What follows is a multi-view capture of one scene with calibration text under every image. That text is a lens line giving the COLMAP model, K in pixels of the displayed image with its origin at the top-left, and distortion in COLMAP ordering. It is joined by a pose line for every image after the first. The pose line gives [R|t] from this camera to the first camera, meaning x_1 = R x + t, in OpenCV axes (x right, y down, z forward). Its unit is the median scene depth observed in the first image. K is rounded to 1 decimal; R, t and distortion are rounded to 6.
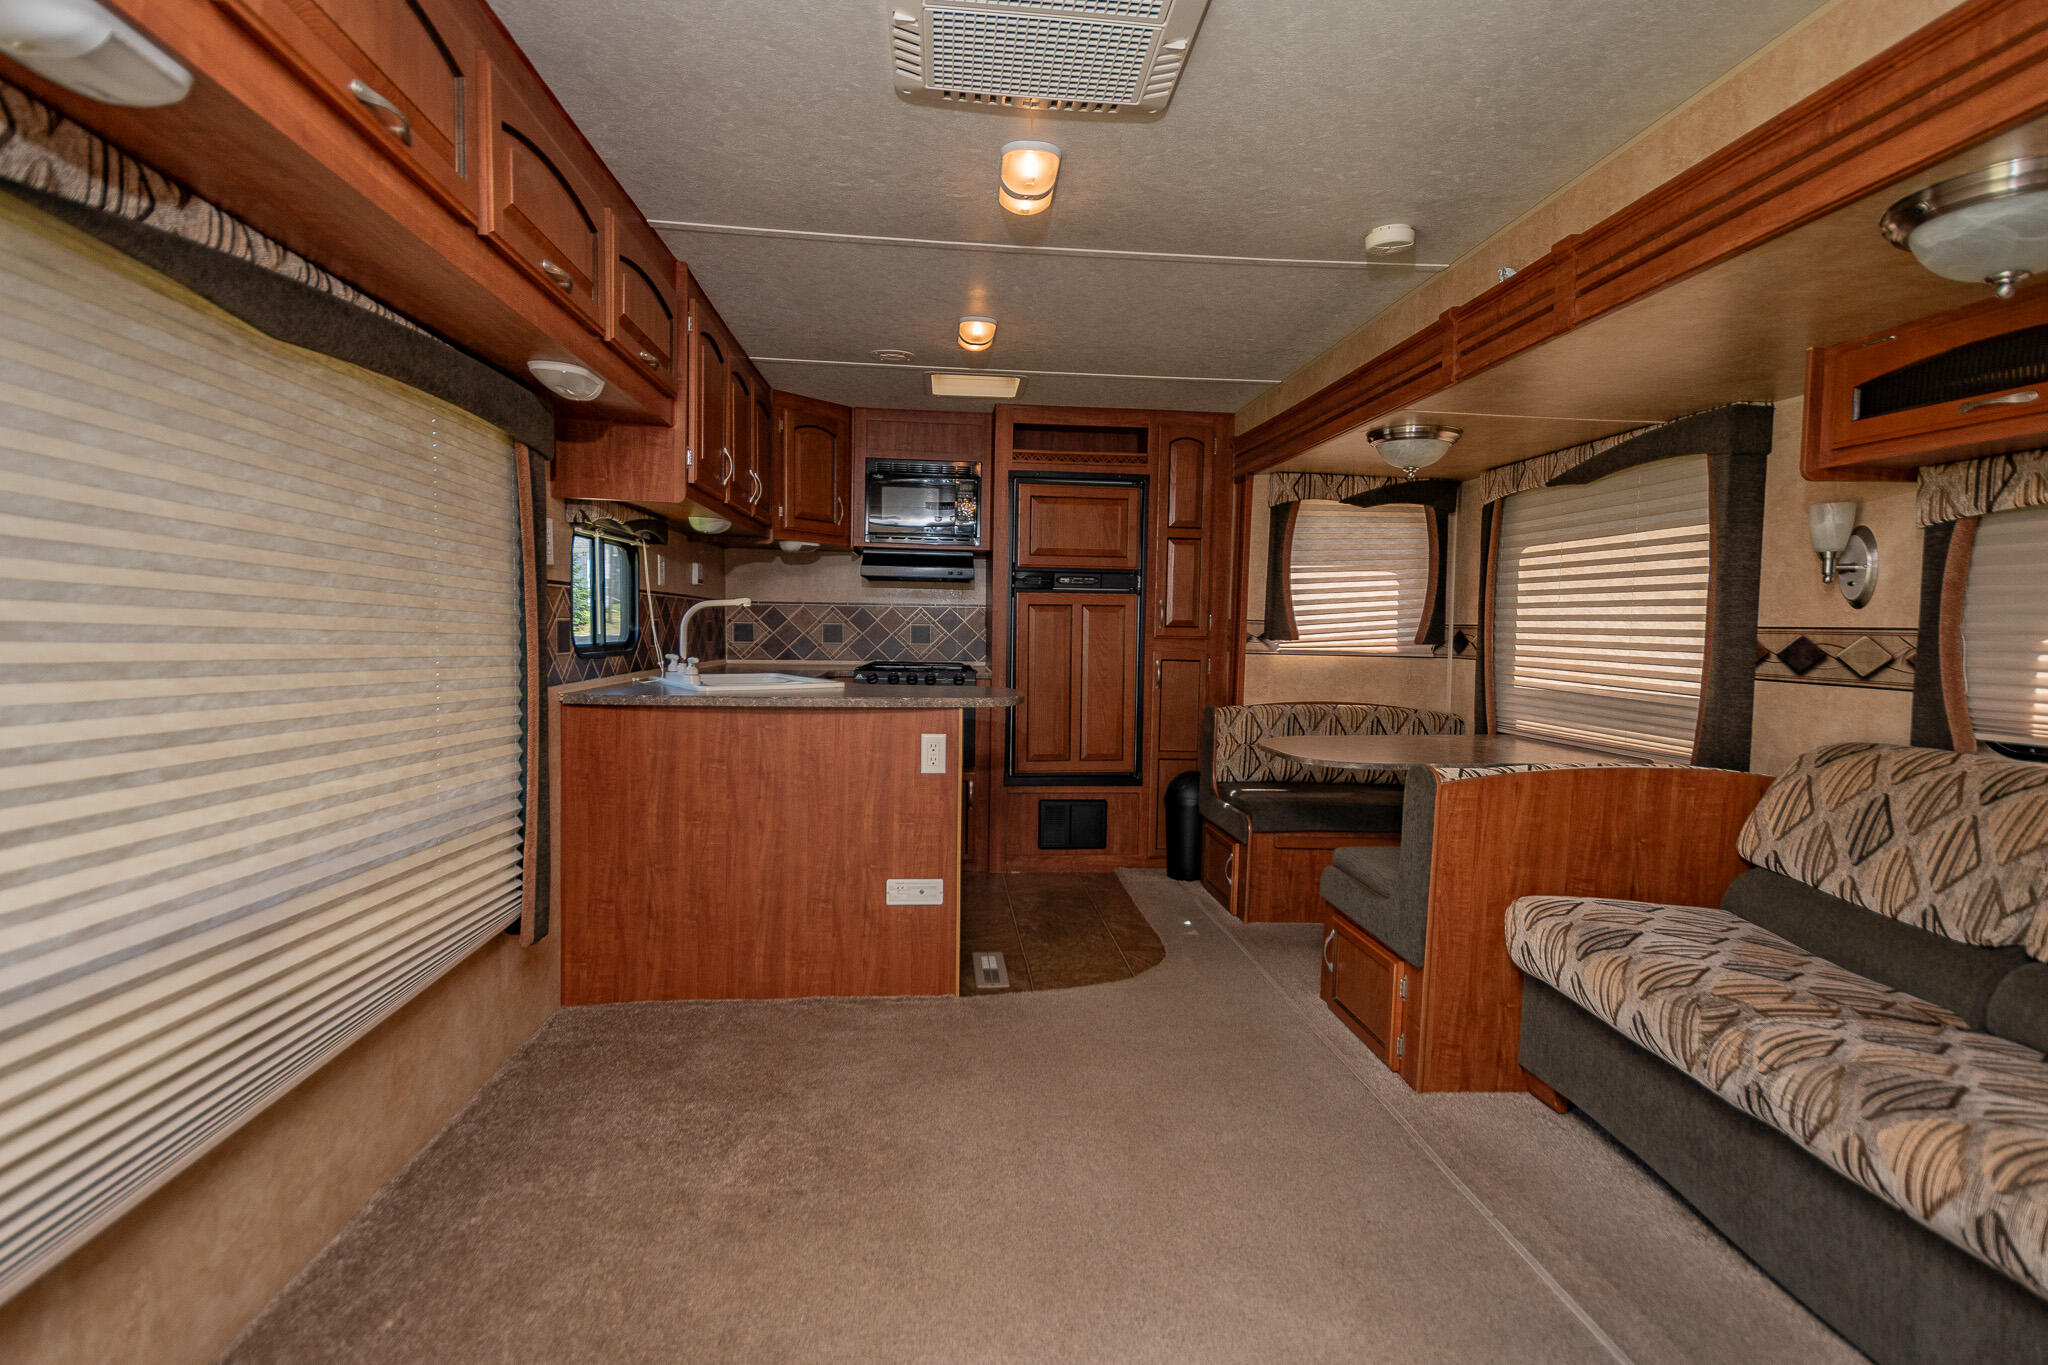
lens RADIAL K [[975.7, 0, 1020.3], [0, 975.7, 690.4], [0, 0, 1]] dist [0.022559, -0.010449]
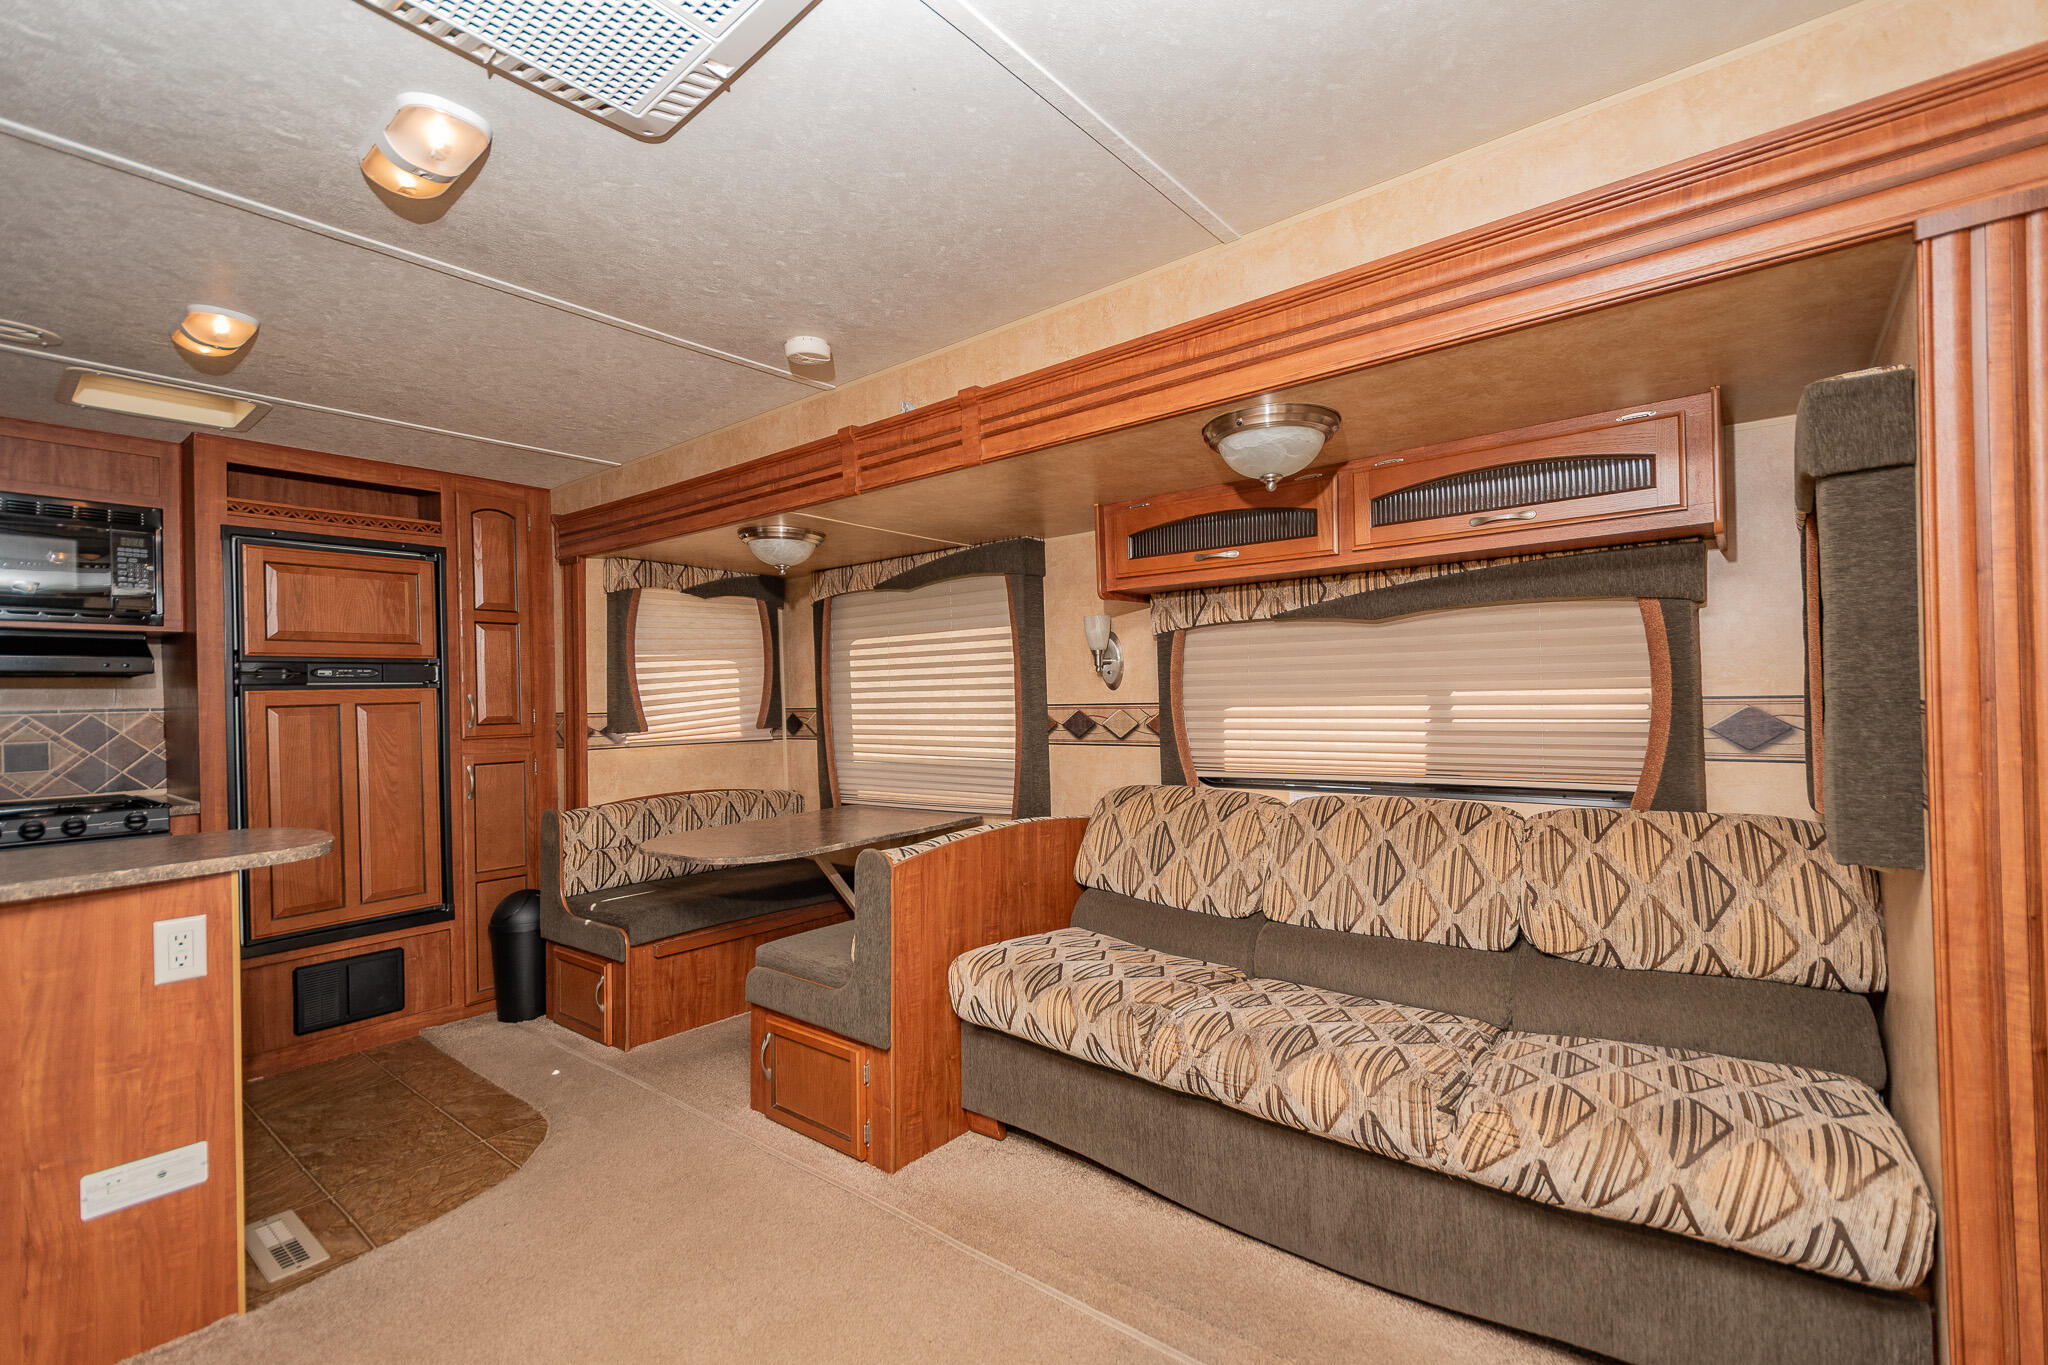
lens RADIAL K [[895.6, 0, 1029.5], [0, 895.6, 689.4], [0, 0, 1]] dist [0.024446, -0.008072]
pose [[0.693719, -0.028816, 0.719669, -0.100641], [0.086072, 0.995356, -0.043115, -0.025207], [-0.715084, 0.091853, 0.692978, 0.129799]]
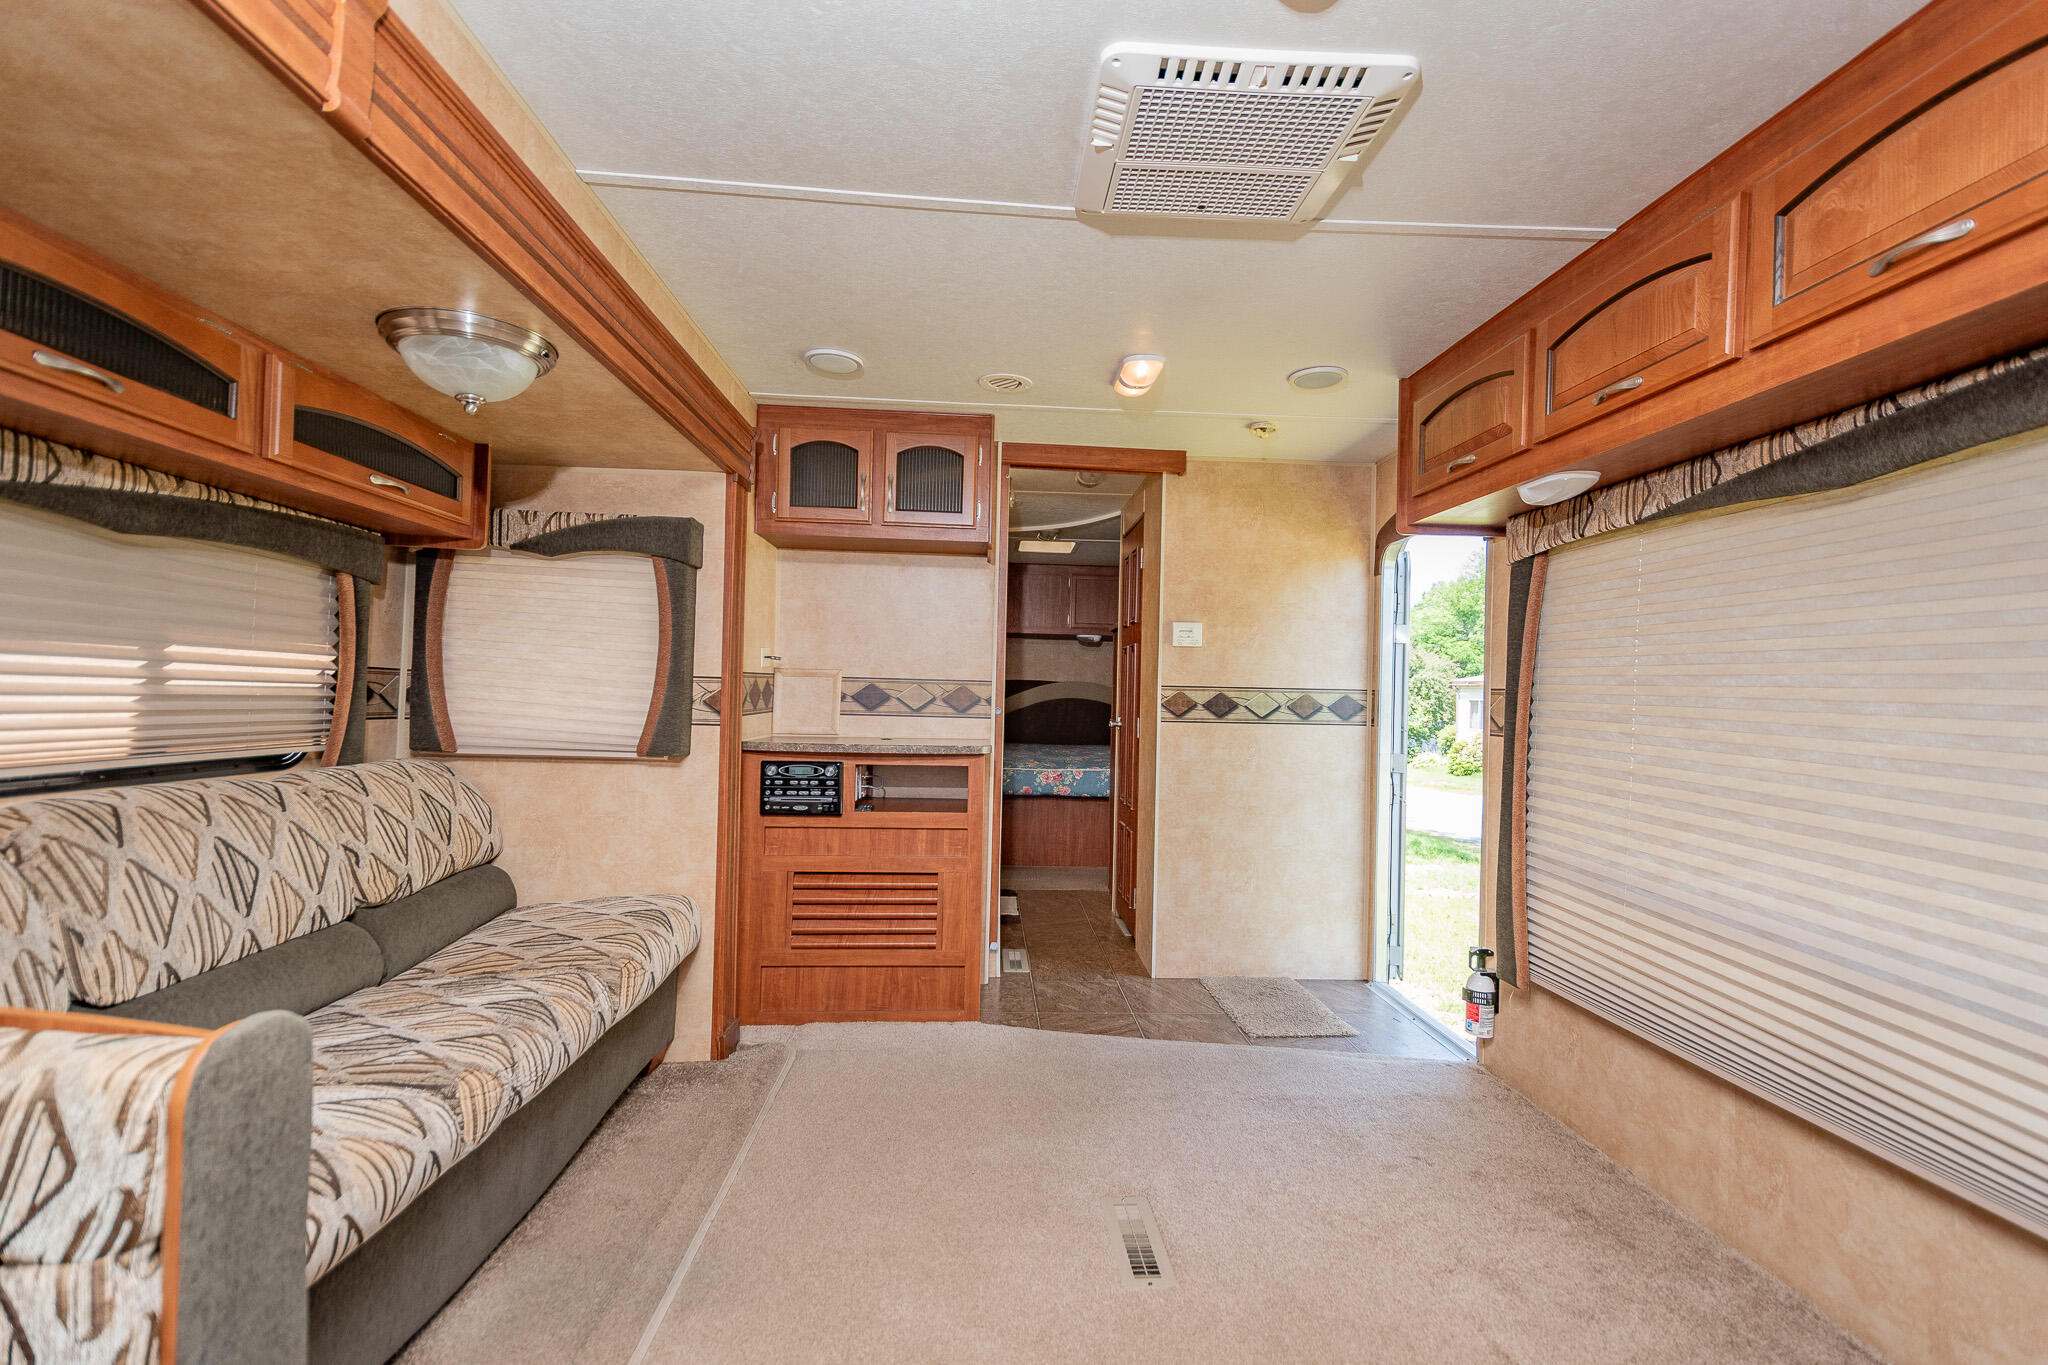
lens RADIAL K [[895.6, 0, 1029.5], [0, 895.6, 689.4], [0, 0, 1]] dist [0.024446, -0.008072]
pose [[-0.998317, -0.048573, 0.031684, 0.074875], [-0.046639, 0.997158, 0.059161, -0.052864], [-0.034468, 0.057583, -0.997746, 0.847677]]
